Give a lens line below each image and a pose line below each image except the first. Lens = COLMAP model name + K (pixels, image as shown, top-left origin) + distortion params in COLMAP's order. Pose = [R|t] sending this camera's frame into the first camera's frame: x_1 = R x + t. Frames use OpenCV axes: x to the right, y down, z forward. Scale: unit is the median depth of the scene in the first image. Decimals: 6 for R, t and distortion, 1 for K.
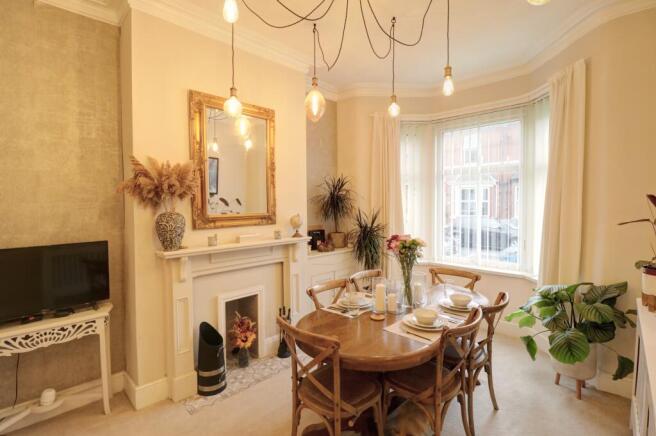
lens RADIAL K [[304.1, 0, 328.0], [0, 304.1, 218.0], [0, 0, 1]] dist [-0.012086, -0.000613]
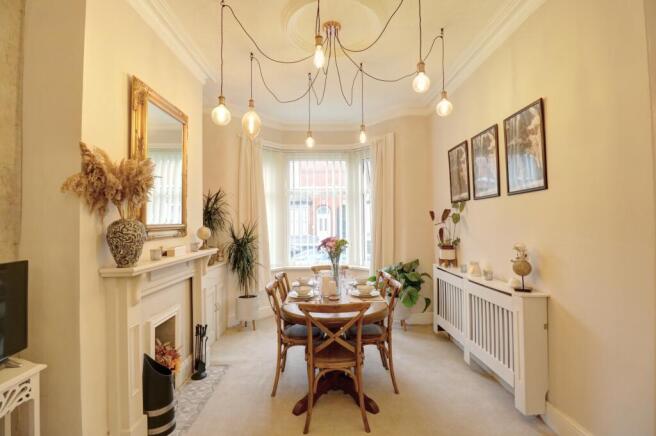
lens RADIAL K [[304.1, 0, 328.0], [0, 304.1, 218.0], [0, 0, 1]] dist [-0.012086, -0.000613]
pose [[0.717070, 0.010053, 0.696929, -0.633580], [0.036535, 0.997979, -0.051987, 0.036498], [-0.696043, 0.062740, 0.715254, 0.039416]]
